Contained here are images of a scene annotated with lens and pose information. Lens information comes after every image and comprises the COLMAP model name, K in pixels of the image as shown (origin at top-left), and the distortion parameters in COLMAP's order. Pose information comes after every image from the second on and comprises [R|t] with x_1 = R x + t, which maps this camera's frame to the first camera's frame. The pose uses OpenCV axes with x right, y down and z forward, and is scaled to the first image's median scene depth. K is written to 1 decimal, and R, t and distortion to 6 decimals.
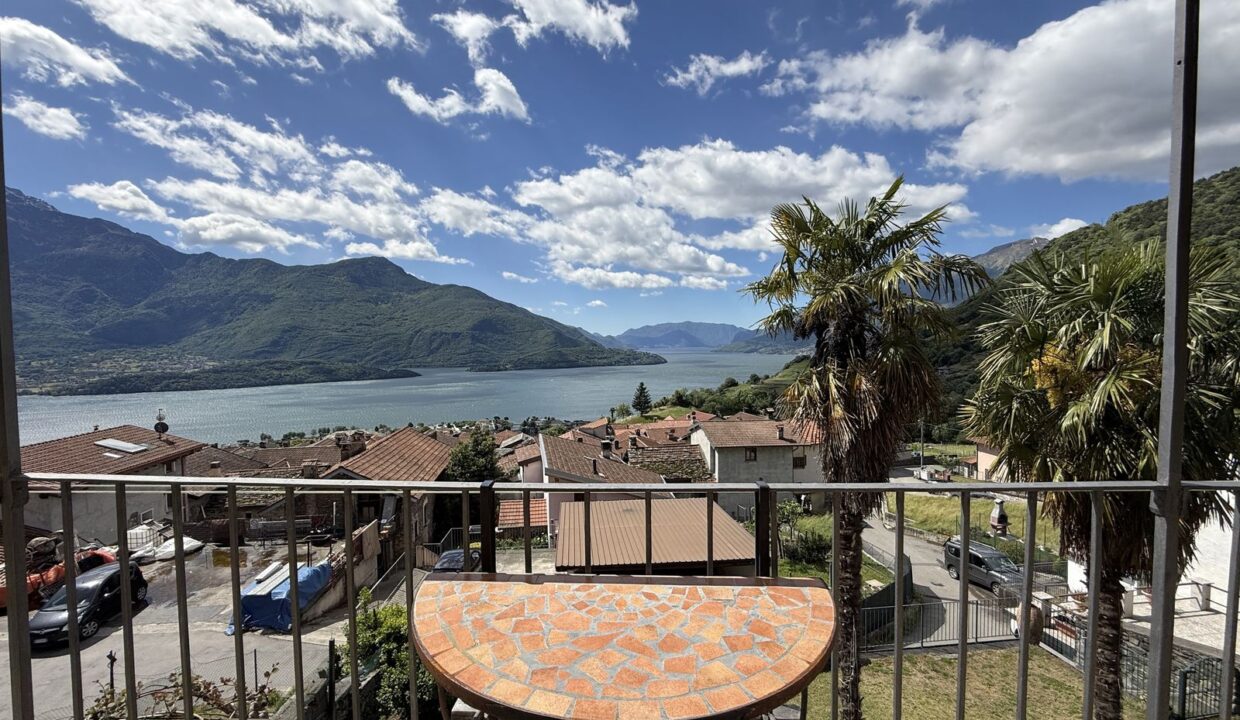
lens RADIAL K [[493.4, 0, 617.8], [0, 493.4, 359.7], [0, 0, 1]] dist [-0.001040, 0.000120]
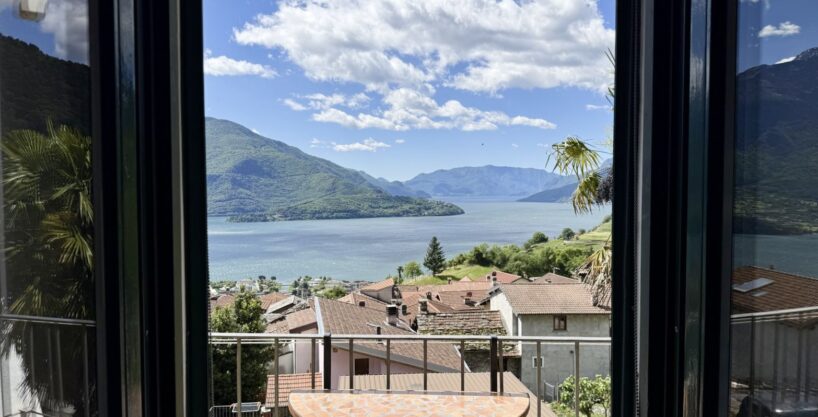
lens RADIAL K [[580.8, 0, 410.7], [0, 580.8, 213.5], [0, 0, 1]] dist [0.131211, 0.000010]
pose [[0.999934, 0.009037, 0.007080, 0.000507], [-0.009087, 0.999934, 0.007064, -0.004941], [-0.007016, -0.007128, 0.999950, -0.028986]]
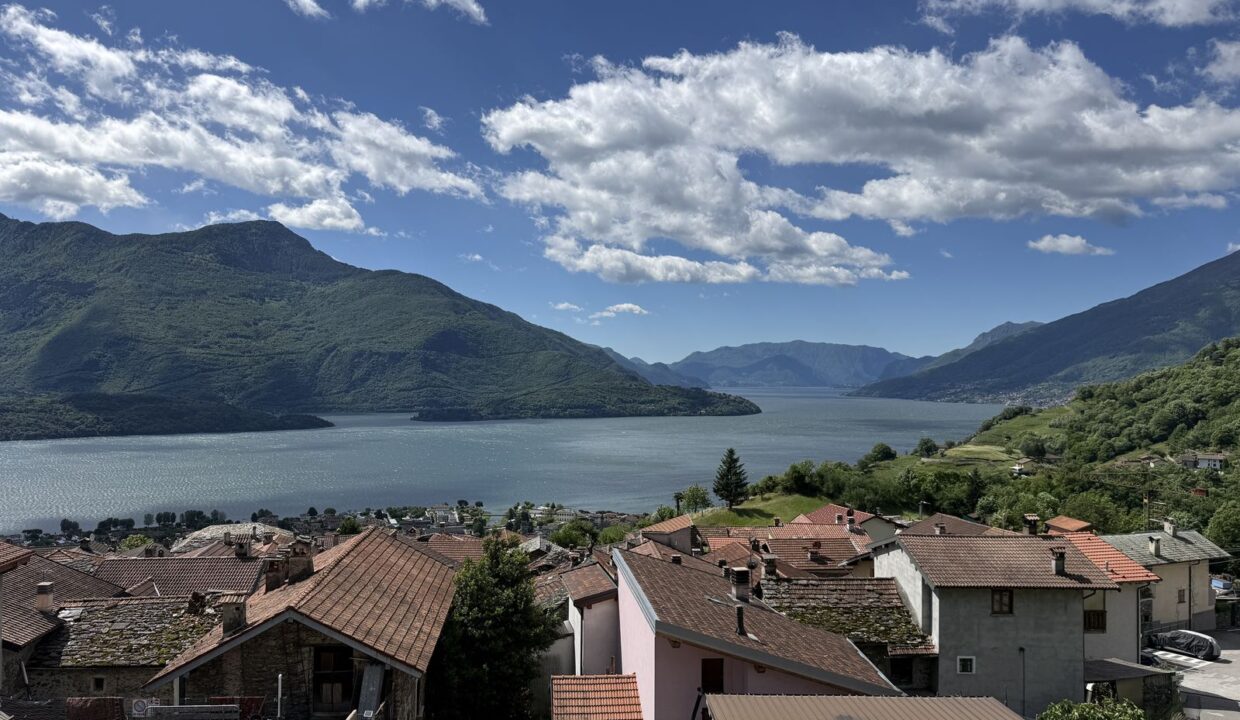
lens RADIAL K [[860.2, 0, 617.6], [0, 860.2, 365.7], [0, 0, 1]] dist [0.124818, -0.202536]
pose [[0.997716, 0.019469, -0.064679, -0.107822], [-0.022361, 0.998768, -0.044298, -0.013081], [0.063737, 0.045643, 0.996922, 0.030836]]
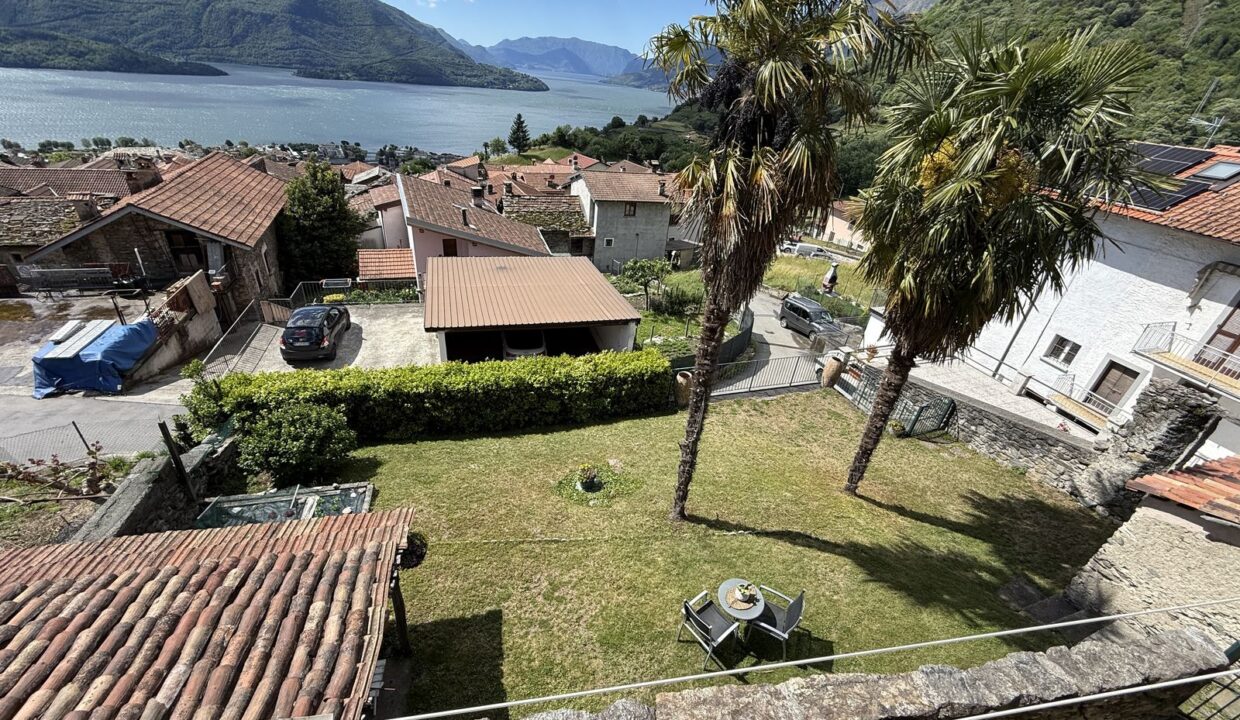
lens RADIAL K [[493.4, 0, 617.8], [0, 493.4, 359.7], [0, 0, 1]] dist [-0.001040, 0.000120]
pose [[0.971110, -0.020891, 0.237715, 0.005504], [-0.096682, 0.876295, 0.471975, -0.010276], [-0.218169, -0.481322, 0.848959, 0.027726]]
